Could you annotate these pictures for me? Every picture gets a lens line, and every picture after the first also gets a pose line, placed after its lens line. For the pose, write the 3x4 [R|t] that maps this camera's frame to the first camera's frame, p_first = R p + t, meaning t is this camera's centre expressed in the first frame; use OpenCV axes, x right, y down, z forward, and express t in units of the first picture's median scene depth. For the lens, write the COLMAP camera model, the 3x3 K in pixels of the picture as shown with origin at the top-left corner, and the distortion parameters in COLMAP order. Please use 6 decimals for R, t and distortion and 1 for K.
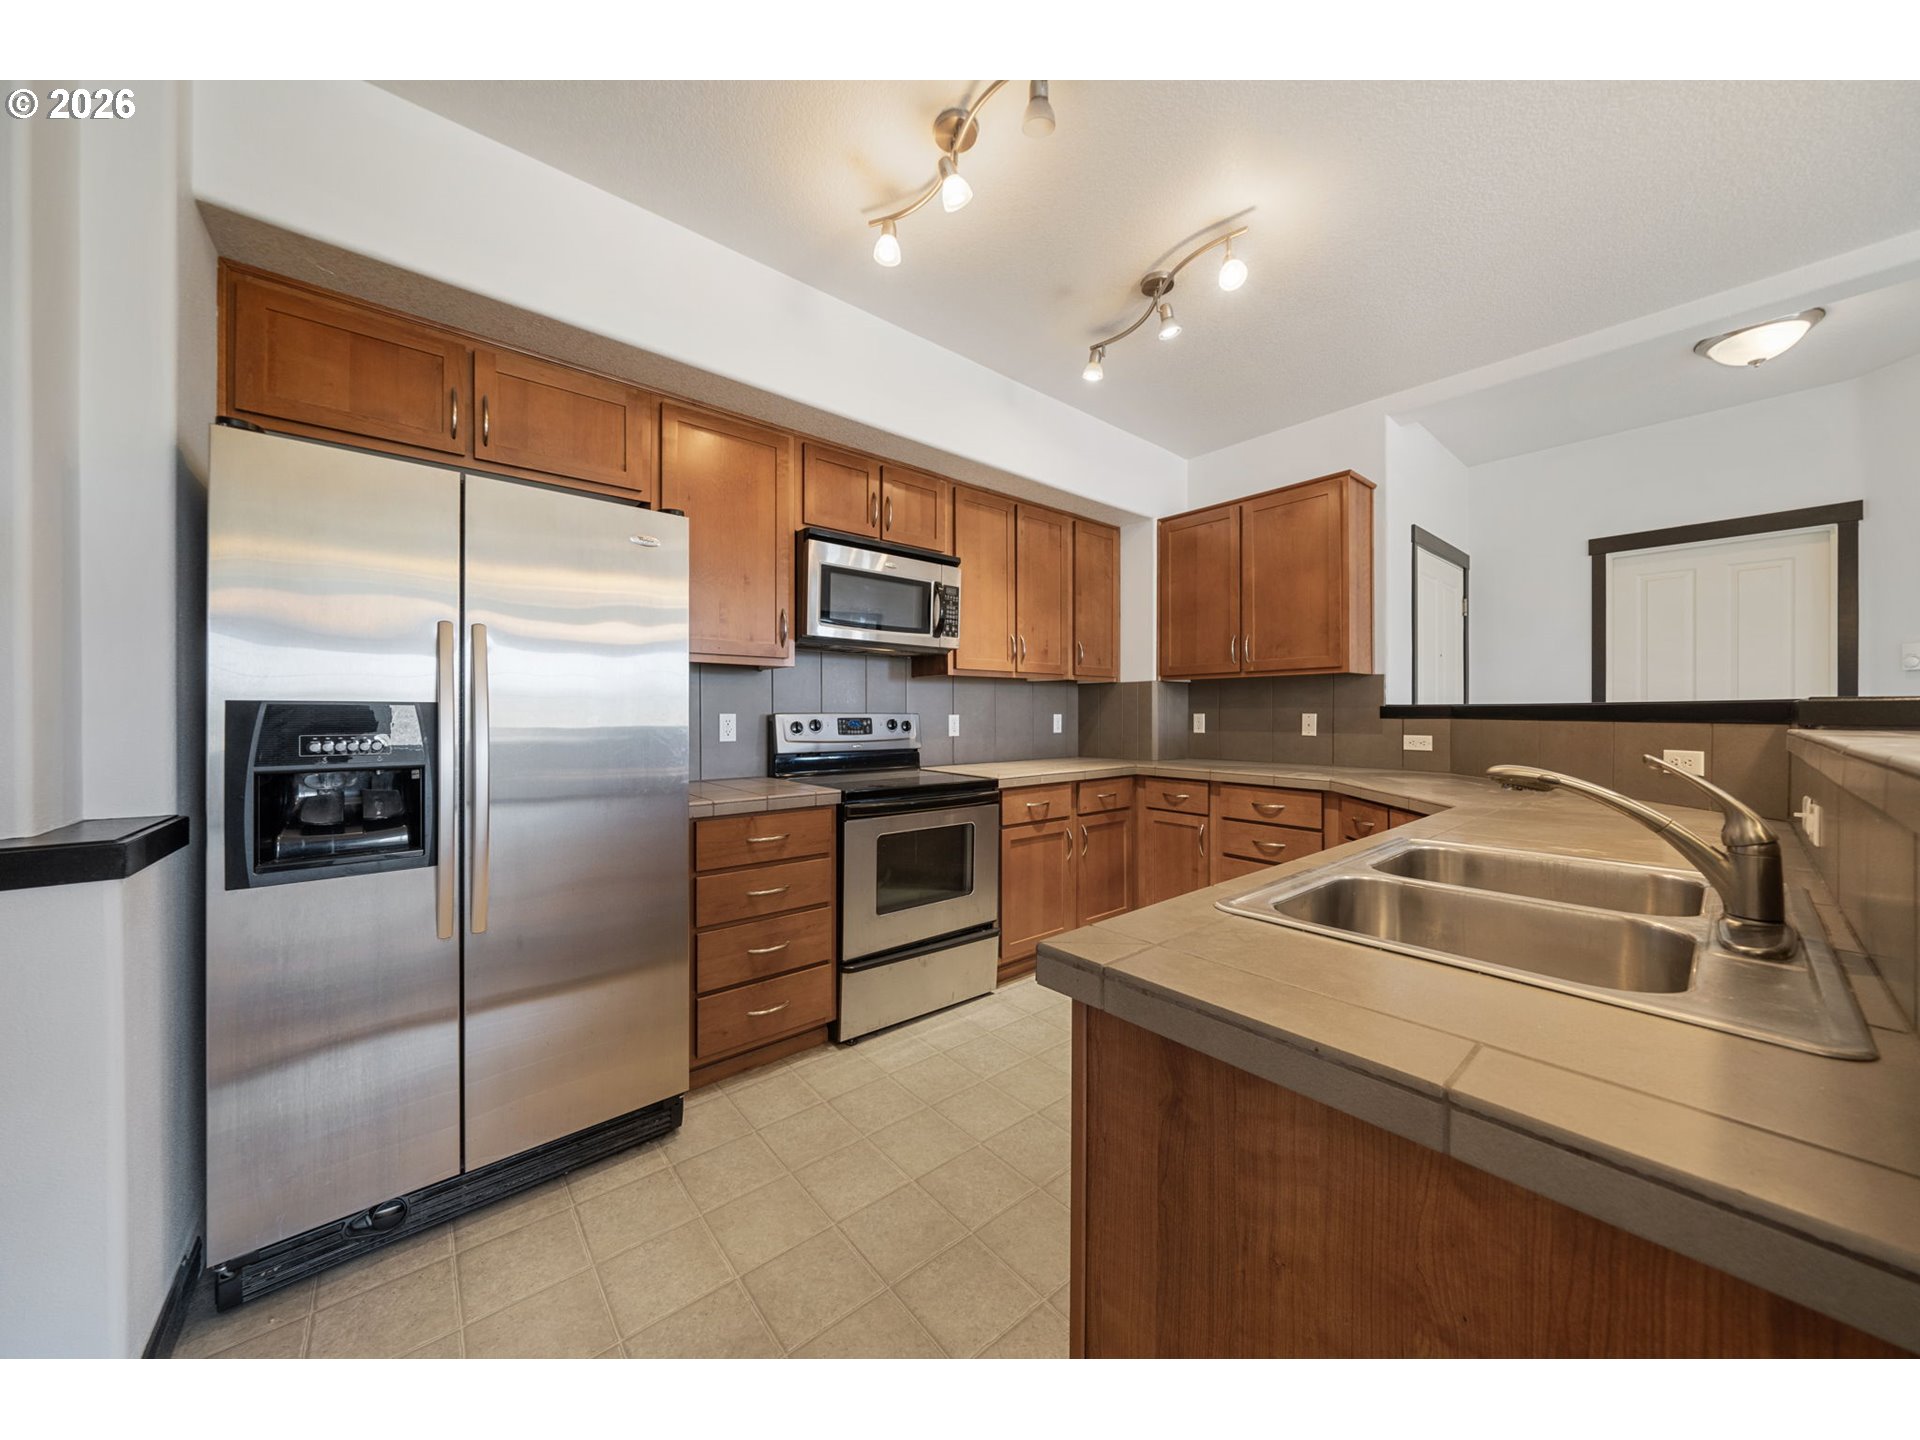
lens RADIAL K [[649.7, 0, 955.1], [0, 649.7, 717.1], [0, 0, 1]] dist [-0.001344, -0.000040]
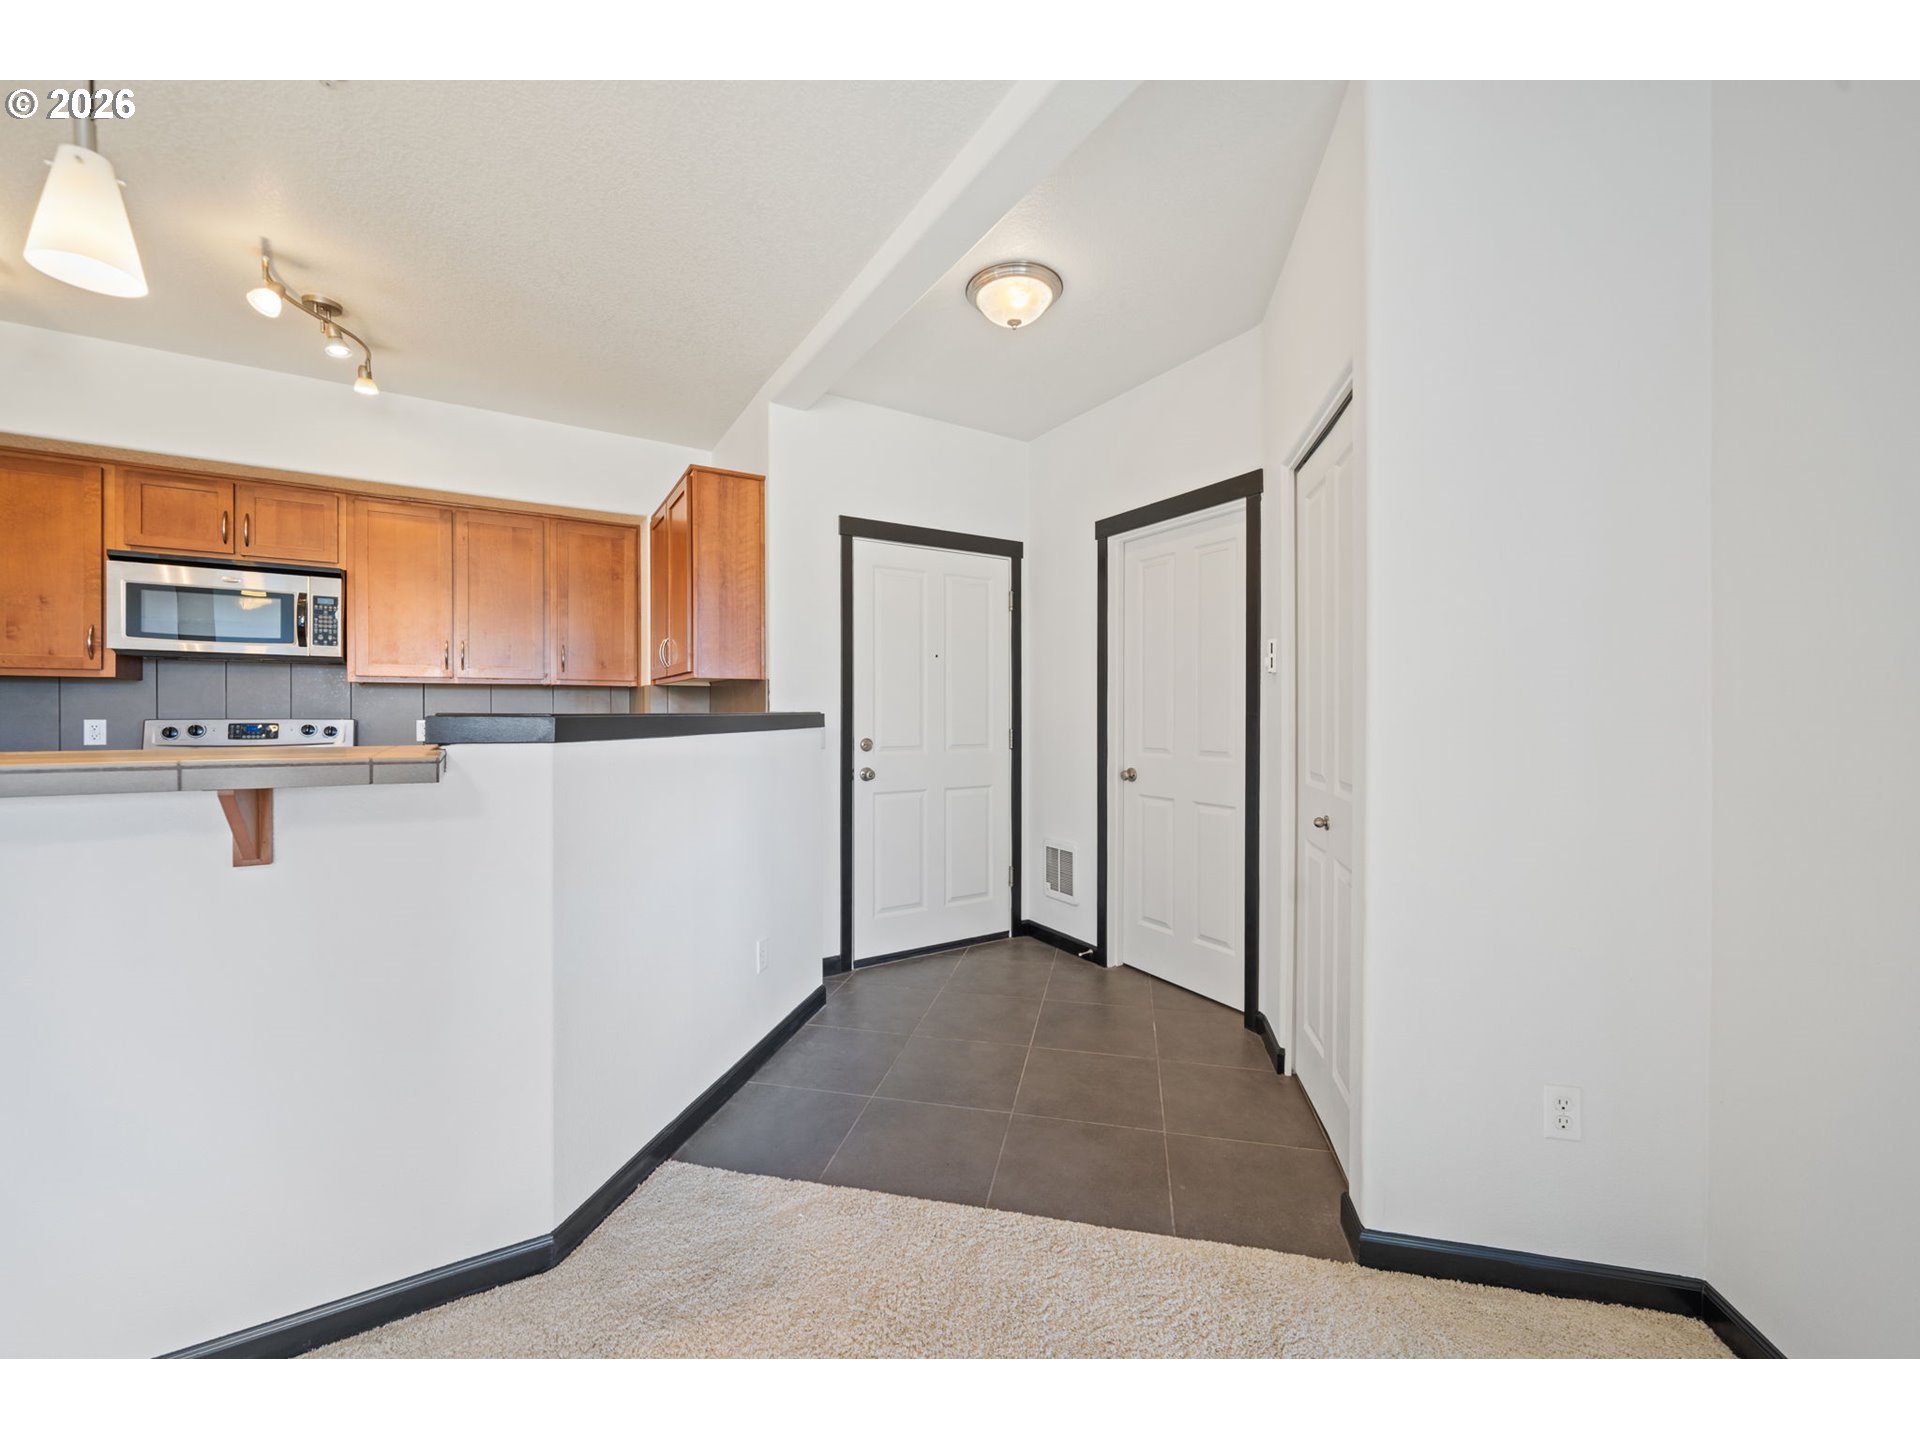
lens RADIAL K [[723.5, 0, 937.4], [0, 723.5, 710.3], [0, 0, 1]] dist [-0.000773, 0.000069]
pose [[0.987393, 0.003248, -0.158254, 1.162510], [-0.004333, 0.999969, -0.006510, -0.017779], [0.158228, 0.007114, 0.987377, 0.021462]]
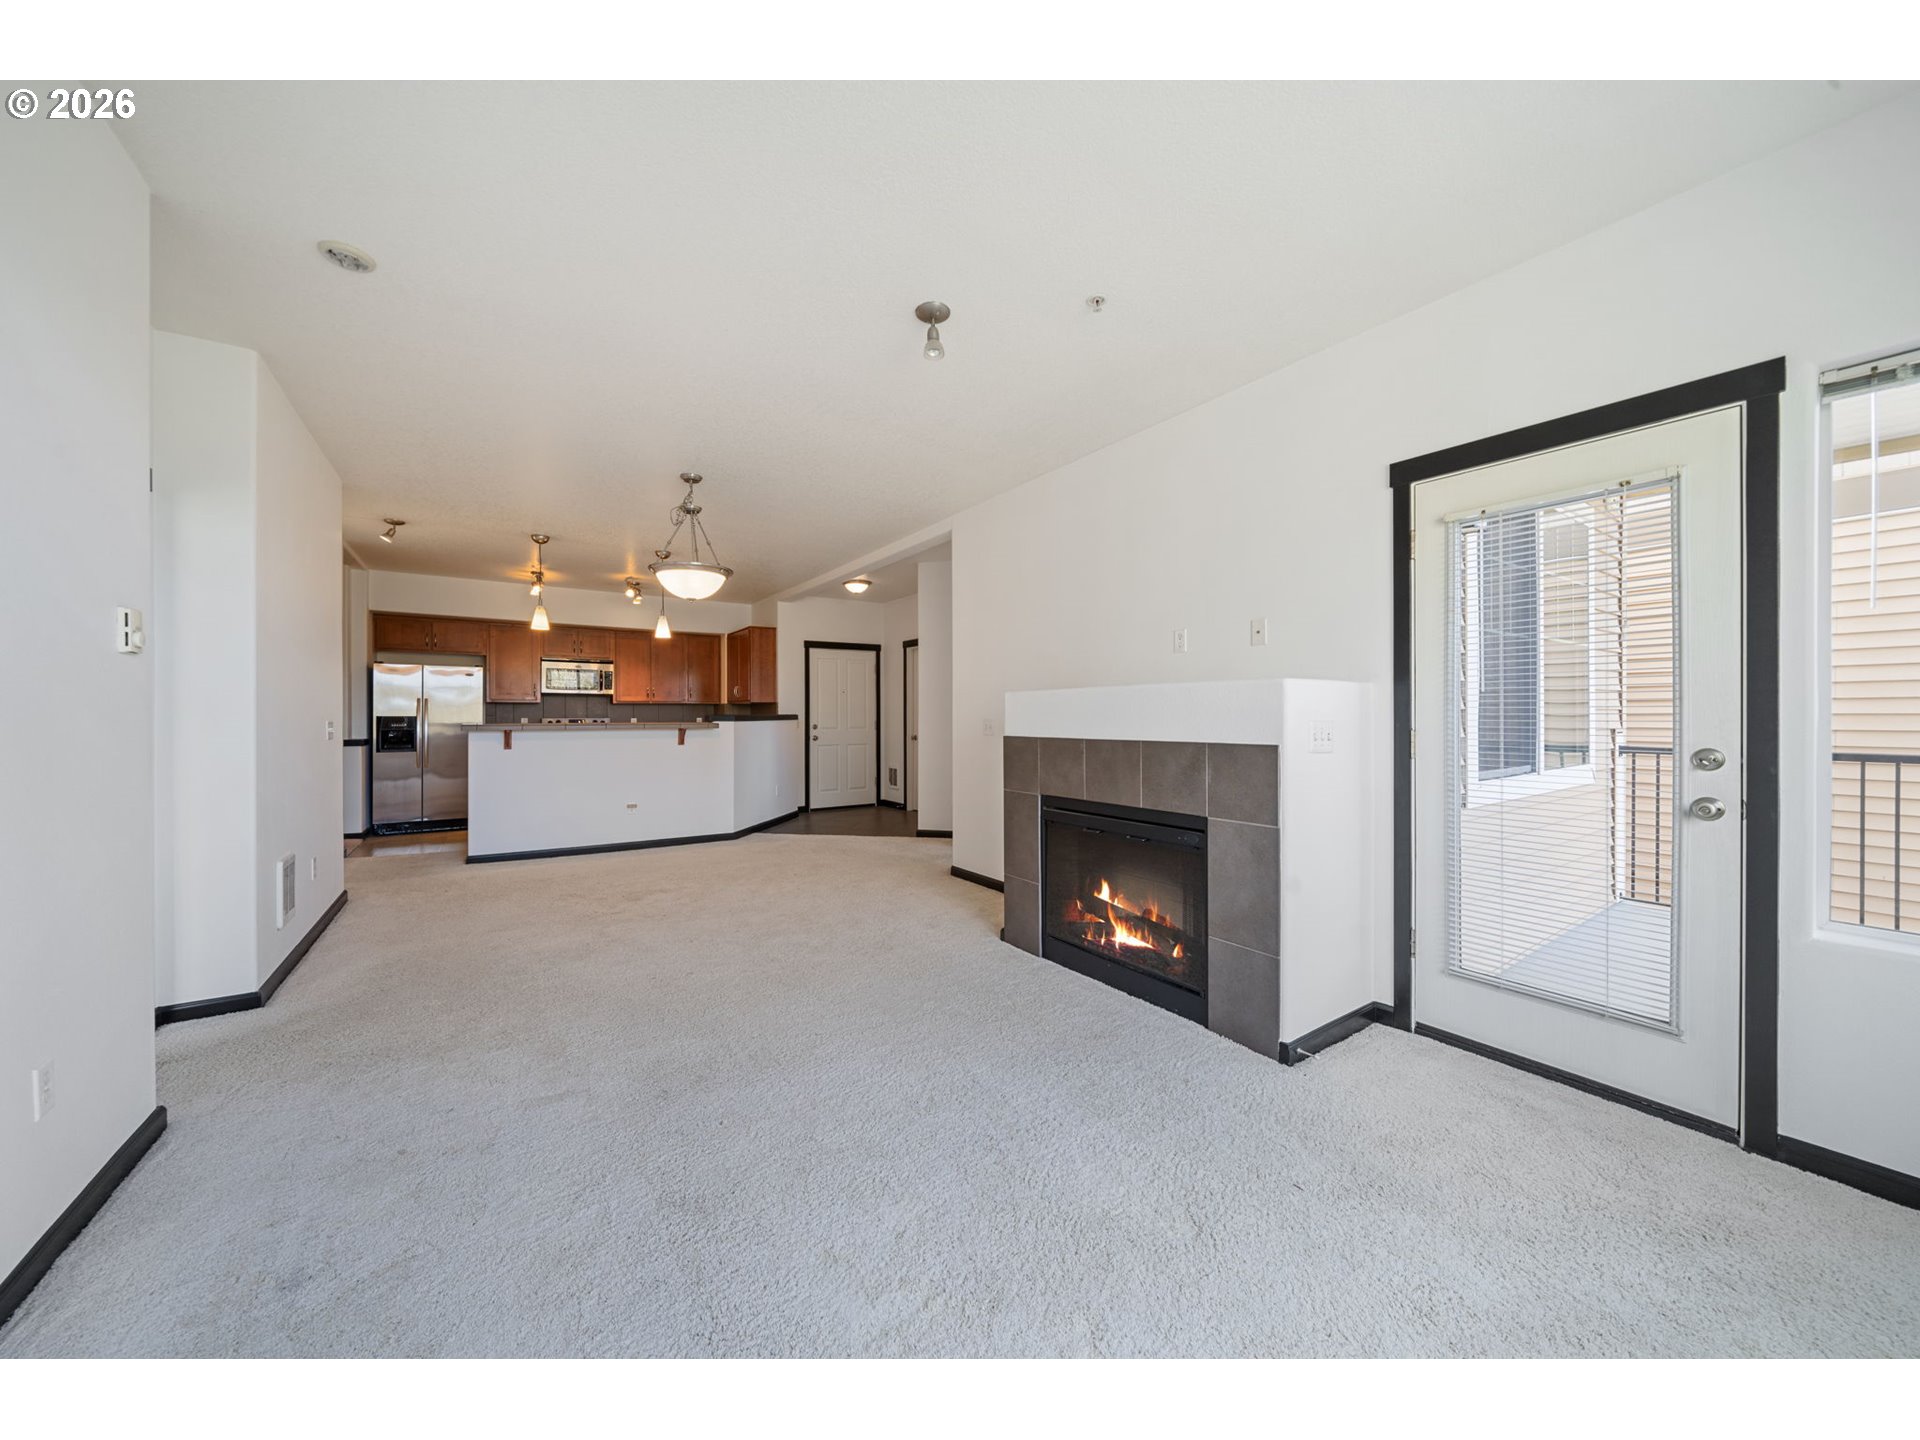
lens RADIAL K [[665.1, 0, 948.0], [0, 665.1, 714.4], [0, 0, 1]] dist [-0.000002, 0.000020]
pose [[0.994473, 0.002593, -0.104961, 1.753199], [-0.002778, 0.999995, -0.001613, -0.019454], [0.104956, 0.001896, 0.994475, -1.678960]]
